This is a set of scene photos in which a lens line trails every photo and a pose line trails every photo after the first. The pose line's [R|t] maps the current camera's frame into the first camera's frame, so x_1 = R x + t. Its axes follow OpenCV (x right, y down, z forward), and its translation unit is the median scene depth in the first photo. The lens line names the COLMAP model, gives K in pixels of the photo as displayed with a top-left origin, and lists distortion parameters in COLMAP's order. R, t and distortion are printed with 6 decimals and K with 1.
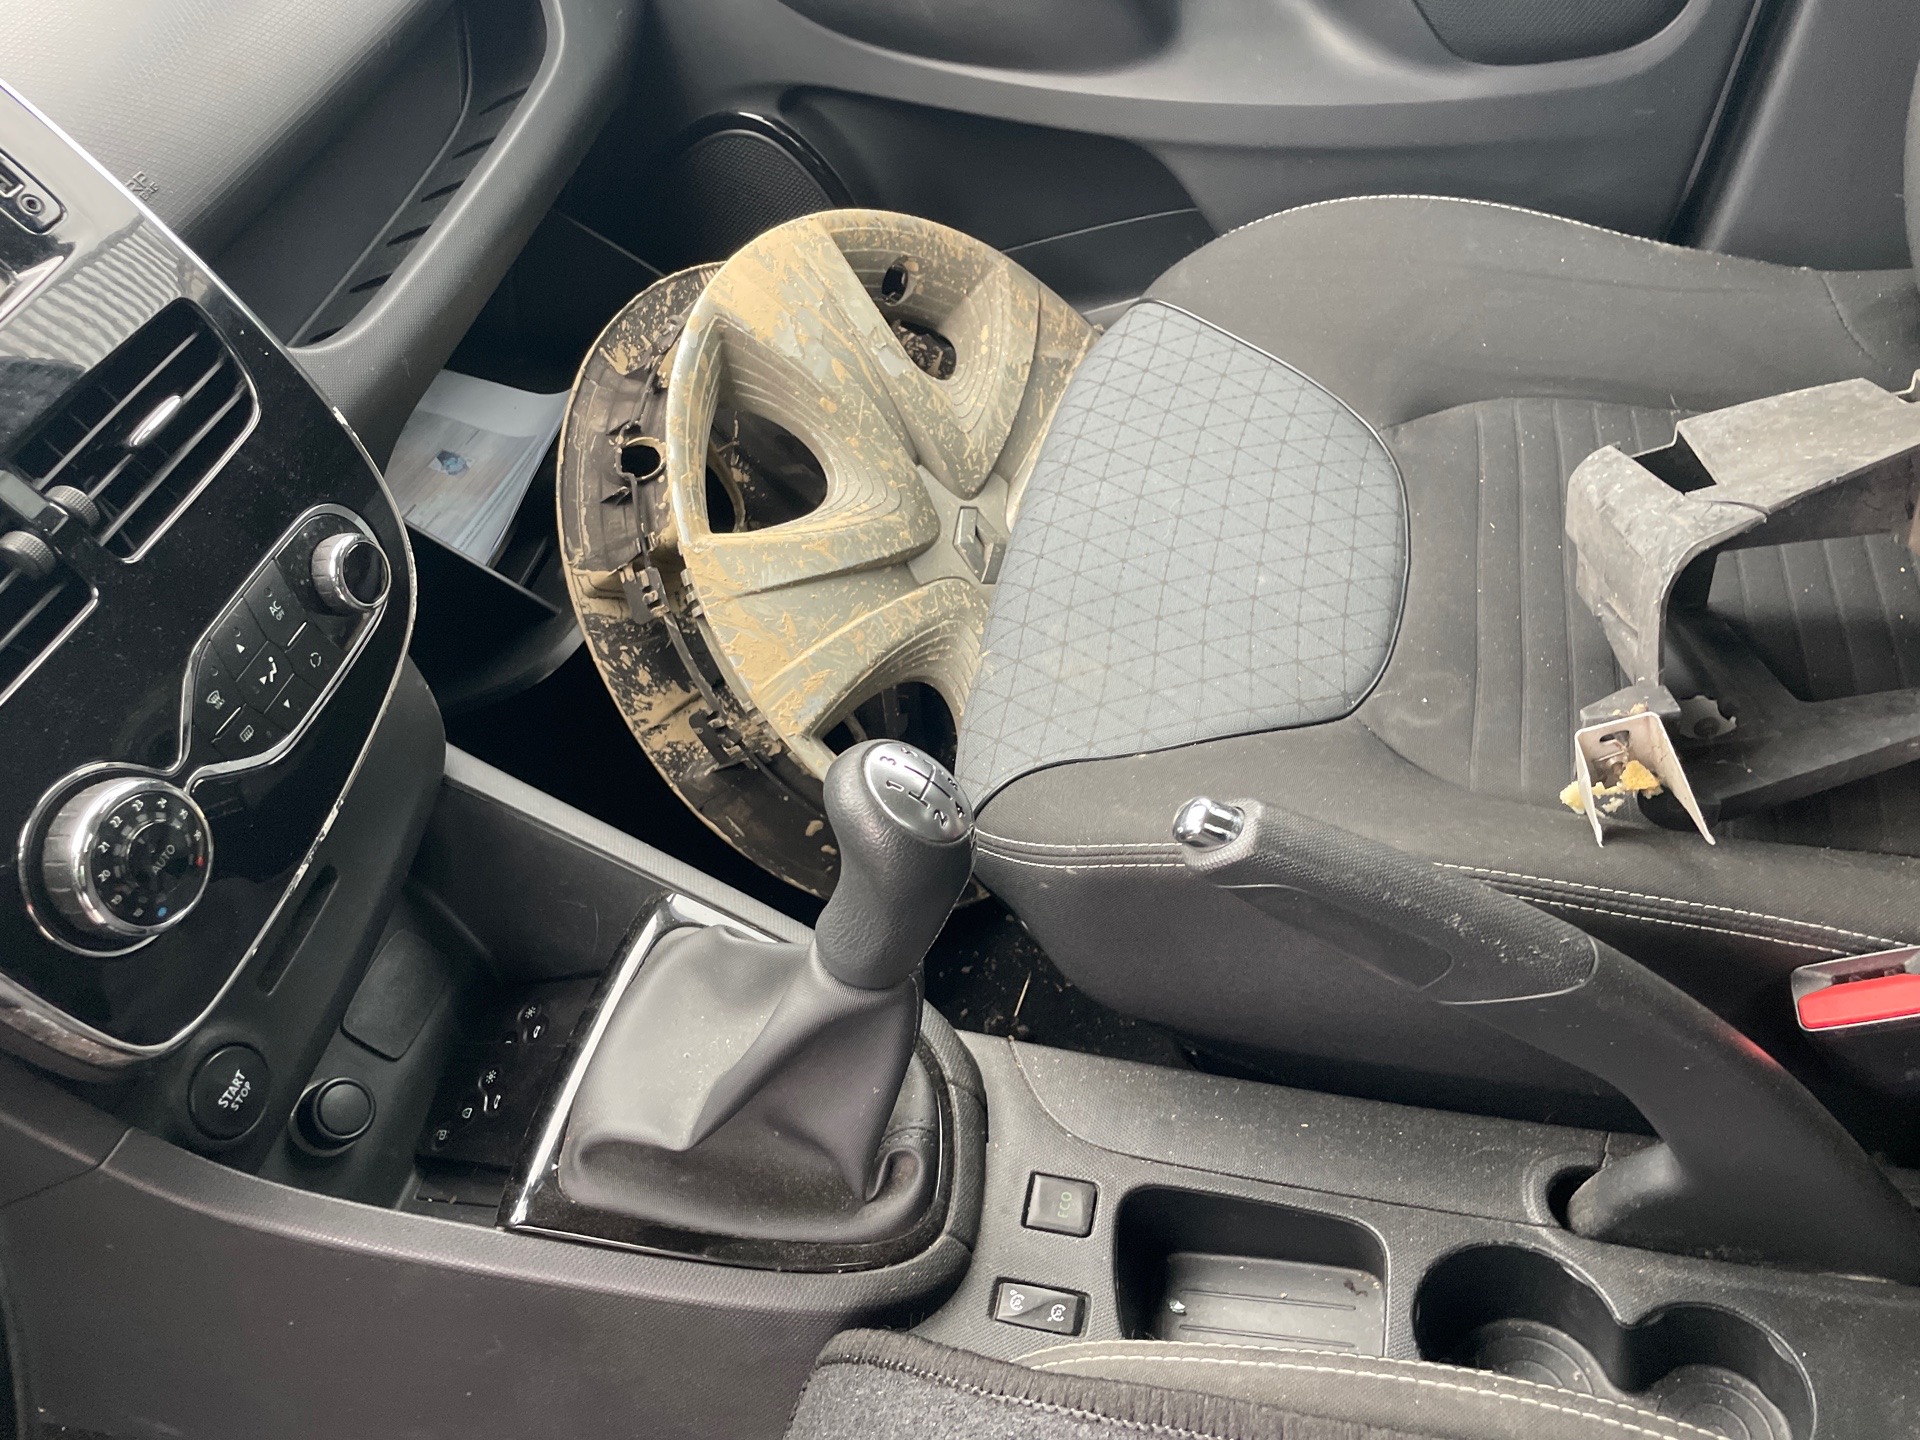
lens RADIAL K [[1459.3, 0, 968.2], [0, 1459.3, 704.0], [0, 0, 1]] dist [0.095031, -0.135322]
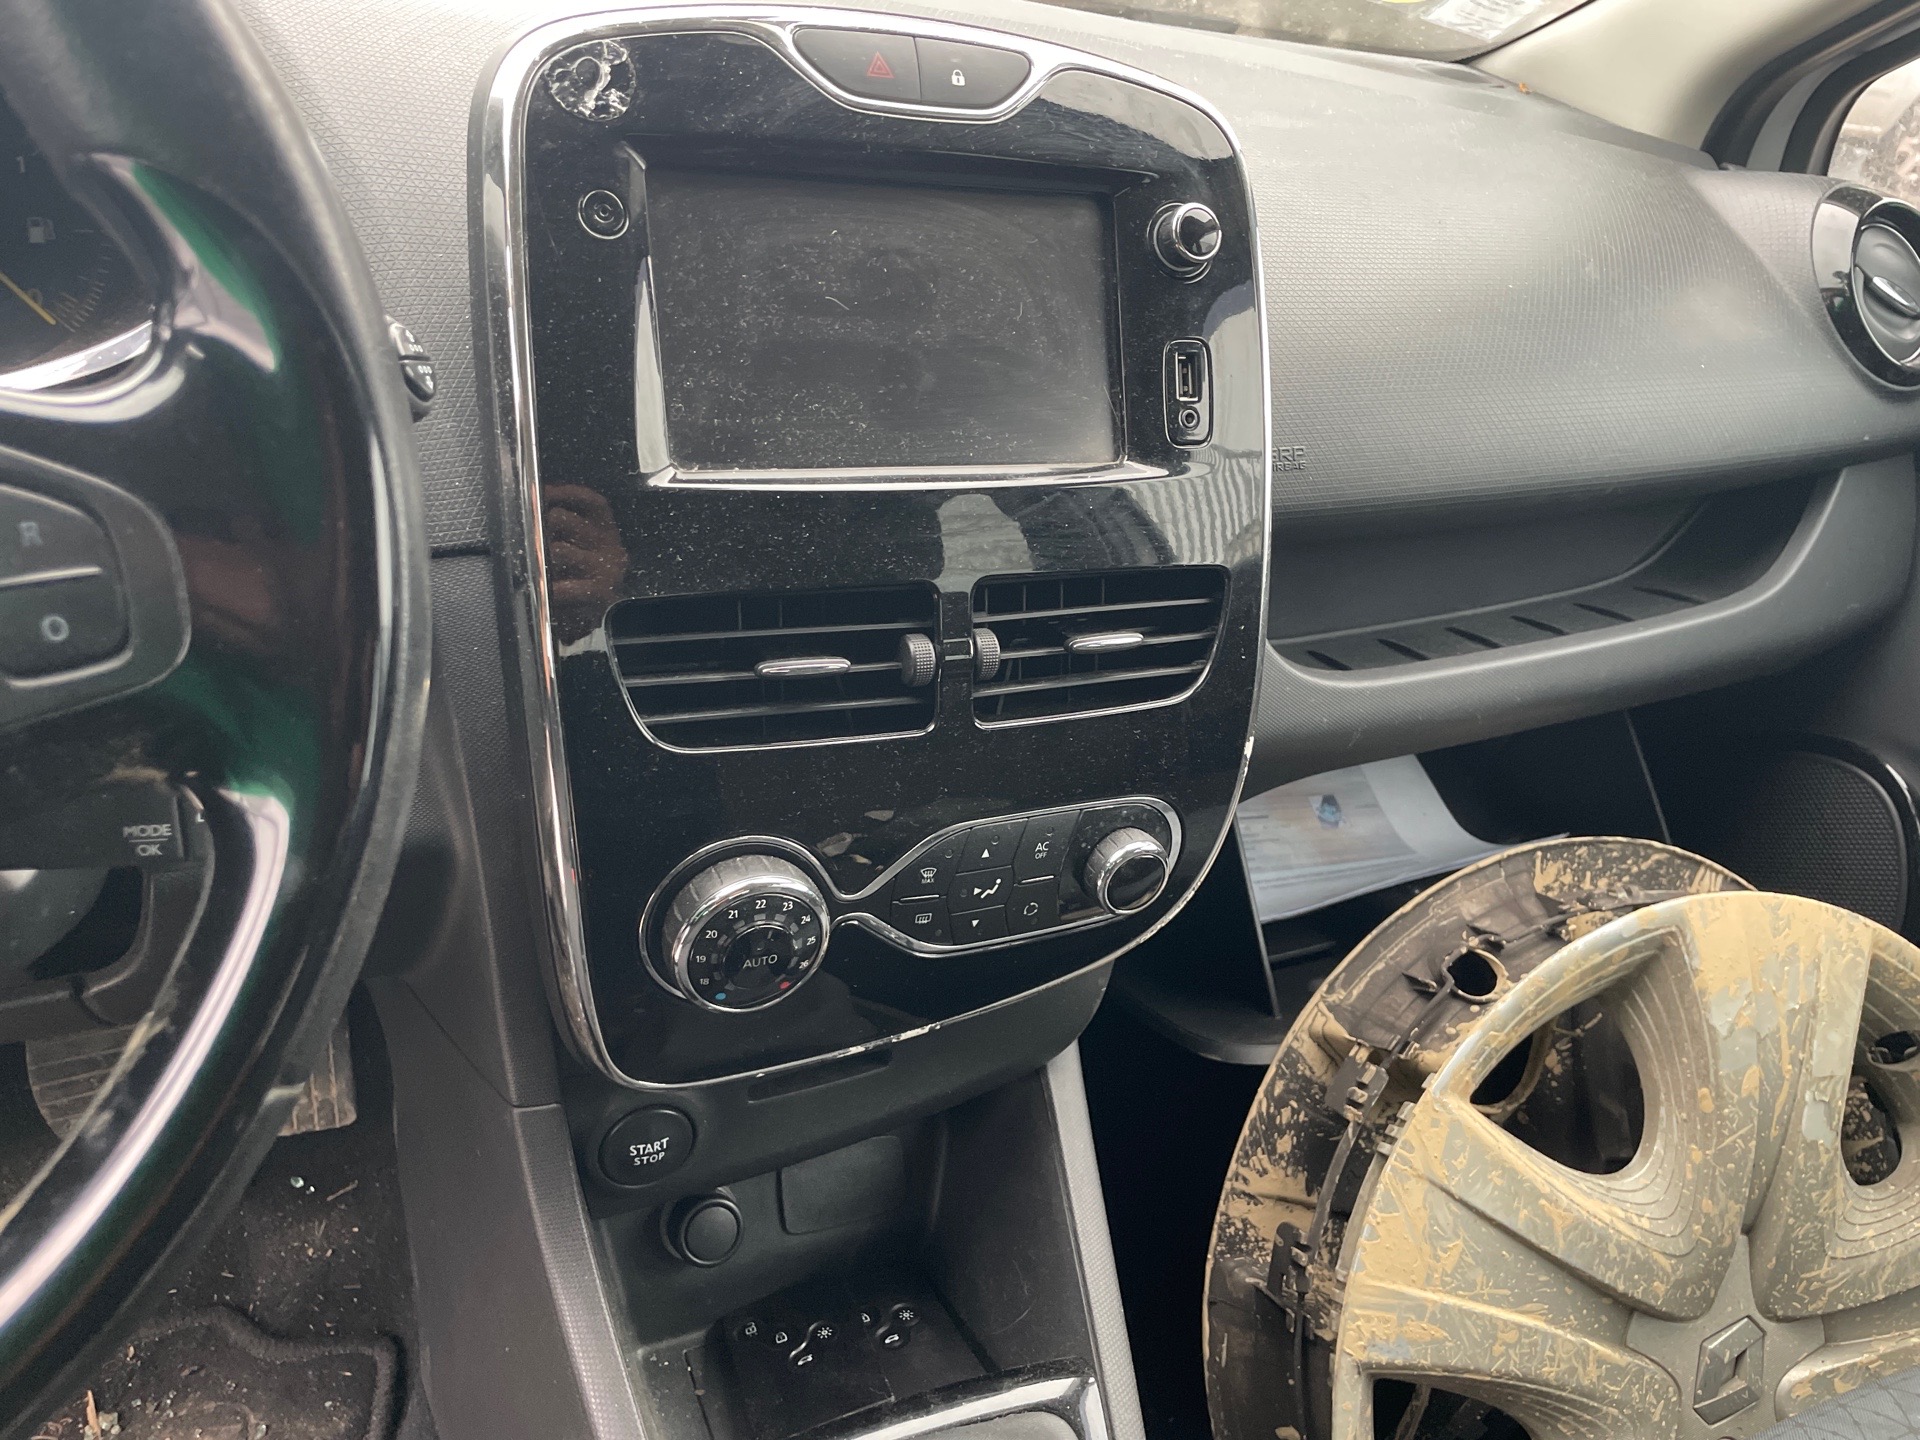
lens RADIAL K [[1464.5, 0, 963.0], [0, 1464.5, 717.4], [0, 0, 1]] dist [0.067415, -0.096709]
pose [[0.561641, 0.652428, -0.508819, -0.051411], [-0.742528, 0.668743, 0.037877, -0.079127], [0.364981, 0.356539, 0.860040, 0.101314]]
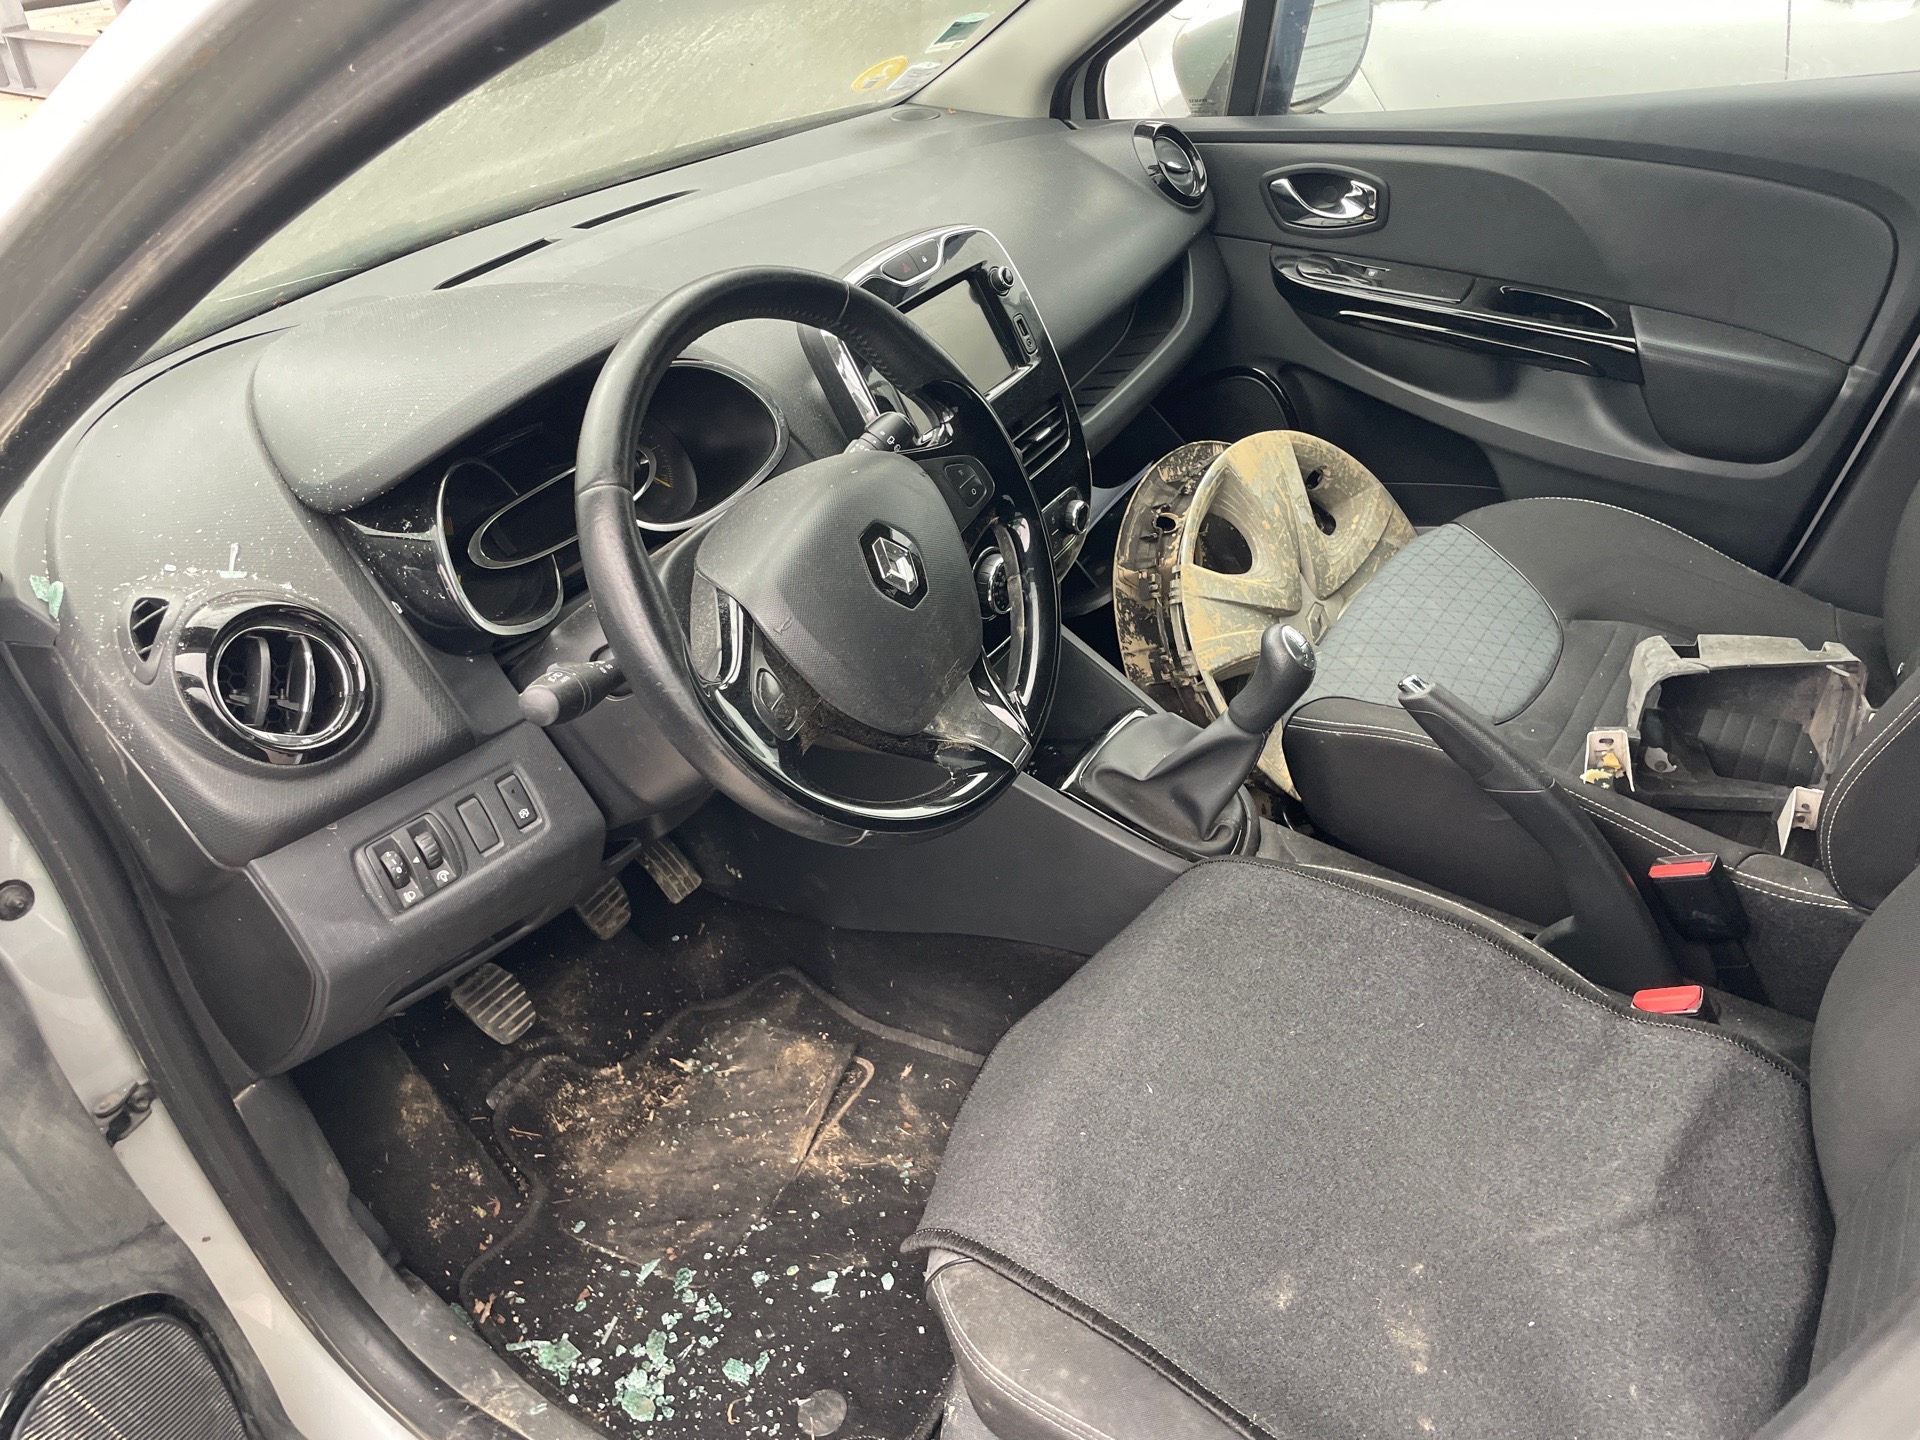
lens RADIAL K [[1434.6, 0, 948.6], [0, 1434.6, 735.4], [0, 0, 1]] dist [0.104860, -0.169296]
pose [[0.934818, 0.301900, -0.187009, -0.050992], [-0.322179, 0.942487, -0.088990, 0.364845], [0.149387, 0.143440, 0.978319, -0.879251]]
